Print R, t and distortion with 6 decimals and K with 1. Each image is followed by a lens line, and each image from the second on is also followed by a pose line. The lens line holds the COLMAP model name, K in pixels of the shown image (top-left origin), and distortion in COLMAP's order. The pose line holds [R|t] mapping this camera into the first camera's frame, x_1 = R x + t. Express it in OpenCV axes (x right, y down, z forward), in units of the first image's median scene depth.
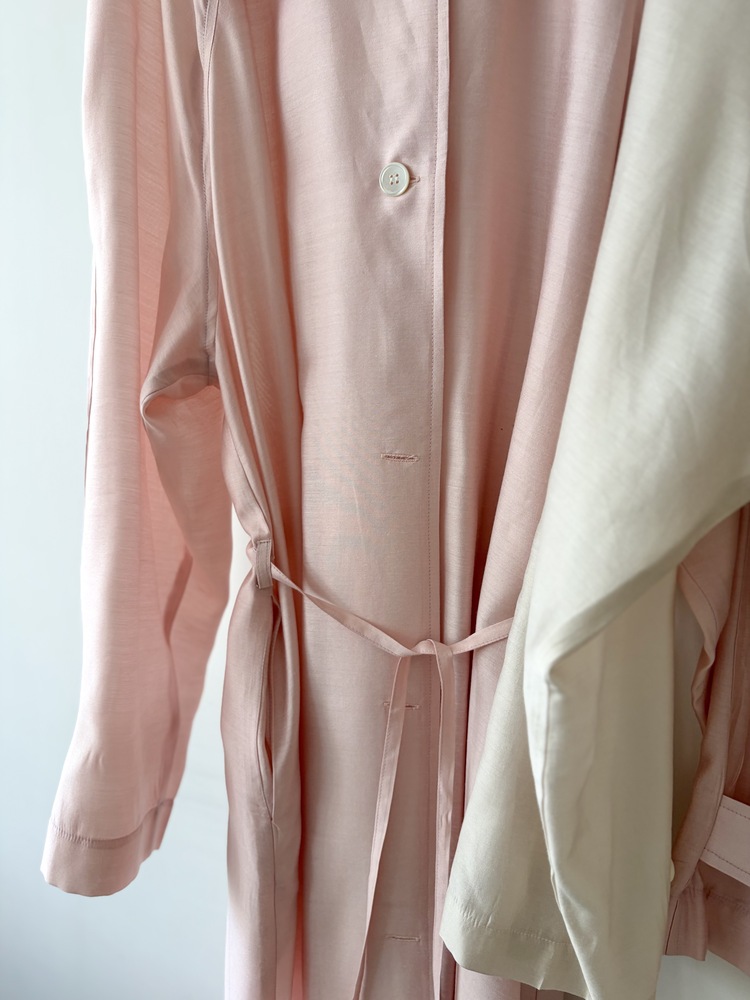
lens RADIAL K [[748.5, 0, 375.0], [0, 748.5, 500.0], [0, 0, 1]] dist [0.054198, -0.000080]
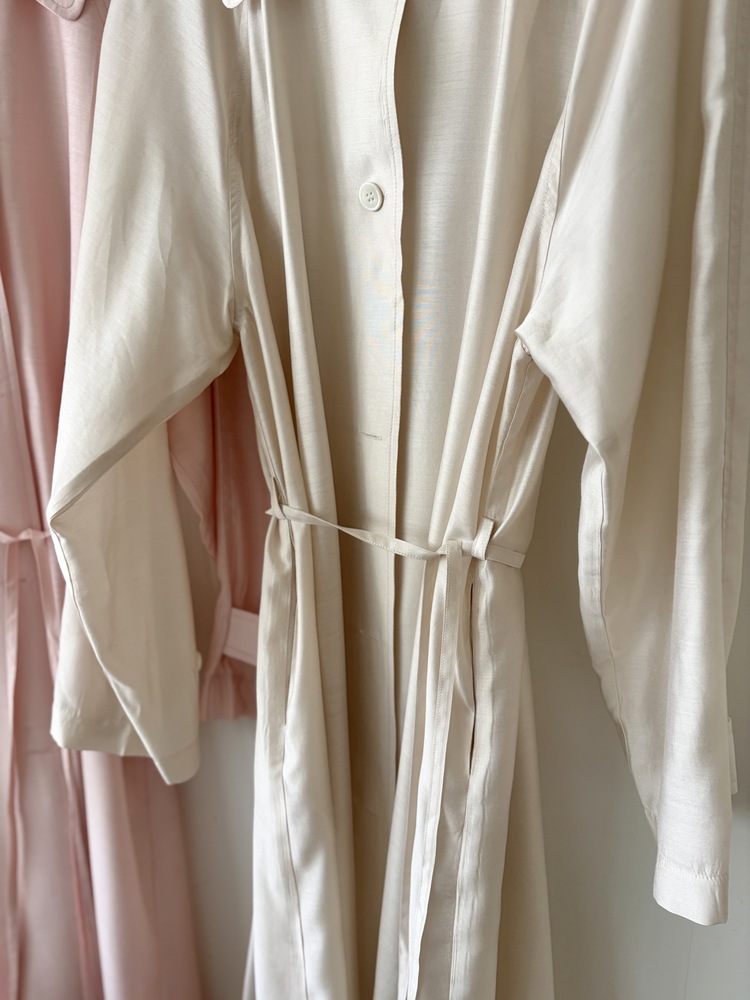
lens RADIAL K [[748.5, 0, 375.0], [0, 748.5, 500.0], [0, 0, 1]] dist [0.054198, -0.000080]
pose [[0.980277, -0.081286, 0.180138, 0.626482], [0.072310, 0.995817, 0.055859, 0.142683], [-0.183925, -0.041731, 0.982054, -0.660493]]
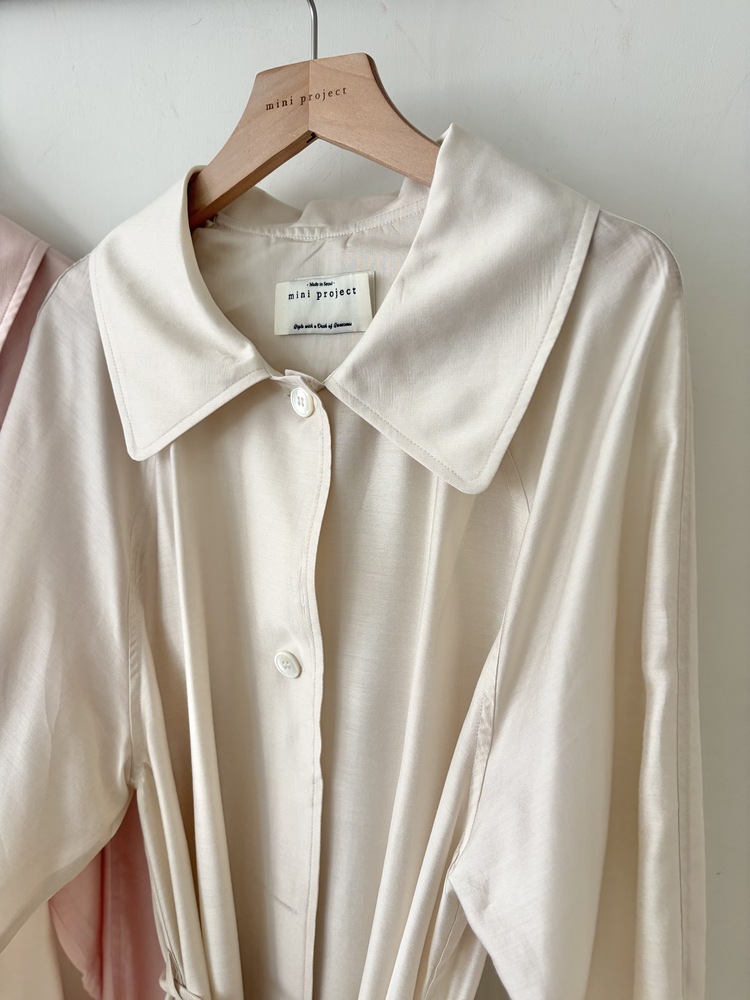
lens RADIAL K [[769.8, 0, 342.3], [0, 769.8, 499.8], [0, 0, 1]] dist [0.064429, 0.003259]
pose [[0.964402, -0.063572, 0.256686, 0.696985], [0.061356, 0.997977, 0.016644, -0.729516], [-0.257225, -0.000302, 0.966351, -0.530436]]
